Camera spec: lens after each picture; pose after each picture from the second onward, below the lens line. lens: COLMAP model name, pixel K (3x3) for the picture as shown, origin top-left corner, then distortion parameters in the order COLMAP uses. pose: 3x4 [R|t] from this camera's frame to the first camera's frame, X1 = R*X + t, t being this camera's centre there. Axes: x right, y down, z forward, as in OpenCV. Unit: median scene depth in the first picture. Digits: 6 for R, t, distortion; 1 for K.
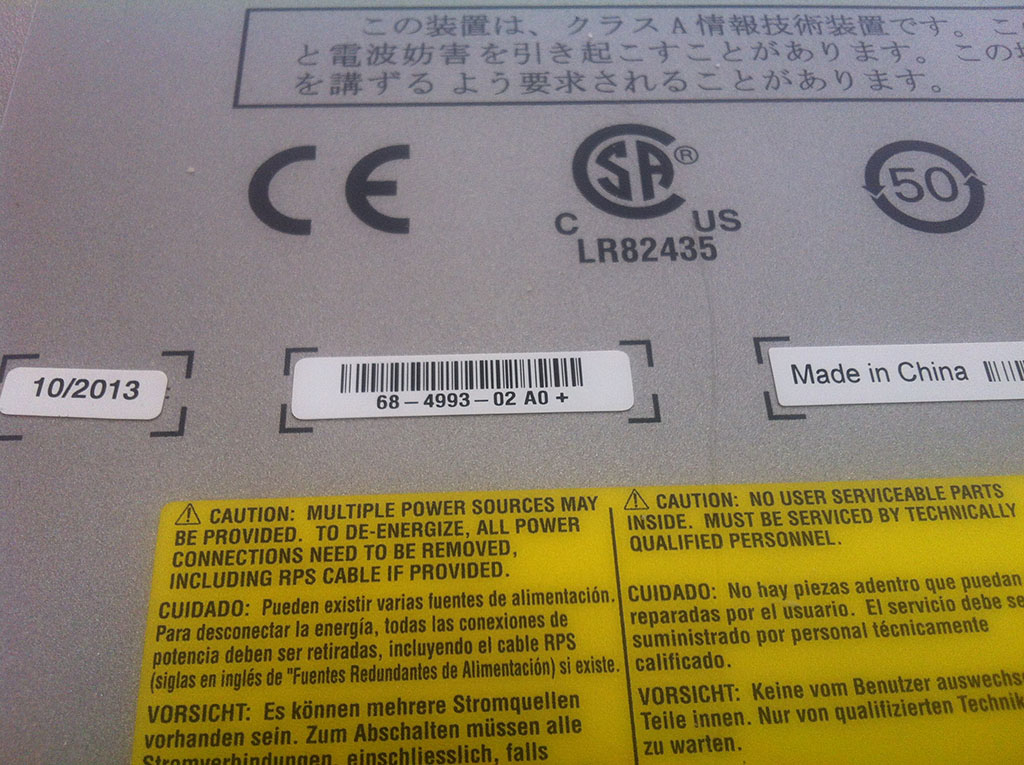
lens RADIAL K [[870.4, 0, 511.2], [0, 870.4, 404.9], [0, 0, 1]] dist [0.092114, -0.257690]
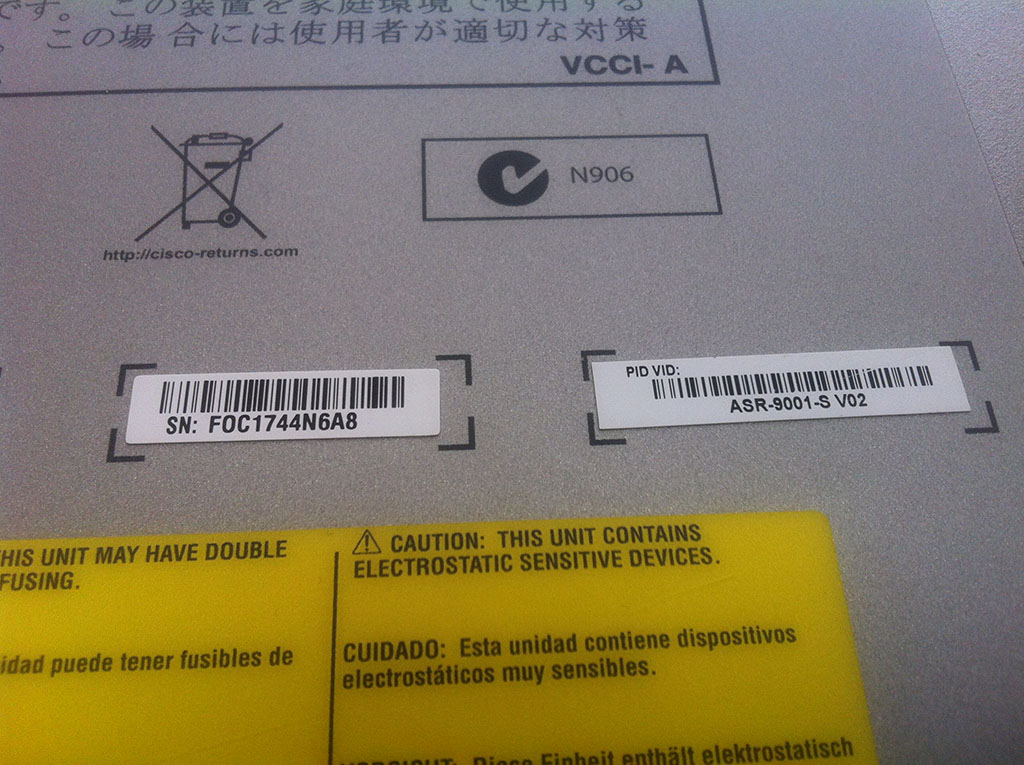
lens RADIAL K [[989.8, 0, 512.0], [0, 989.8, 382.5], [0, 0, 1]] dist [0.108874, -0.388793]
pose [[0.999974, -0.005667, 0.004499, 0.197933], [0.005847, 0.999142, -0.041003, -0.005601], [-0.004262, 0.041028, 0.999149, 0.007269]]
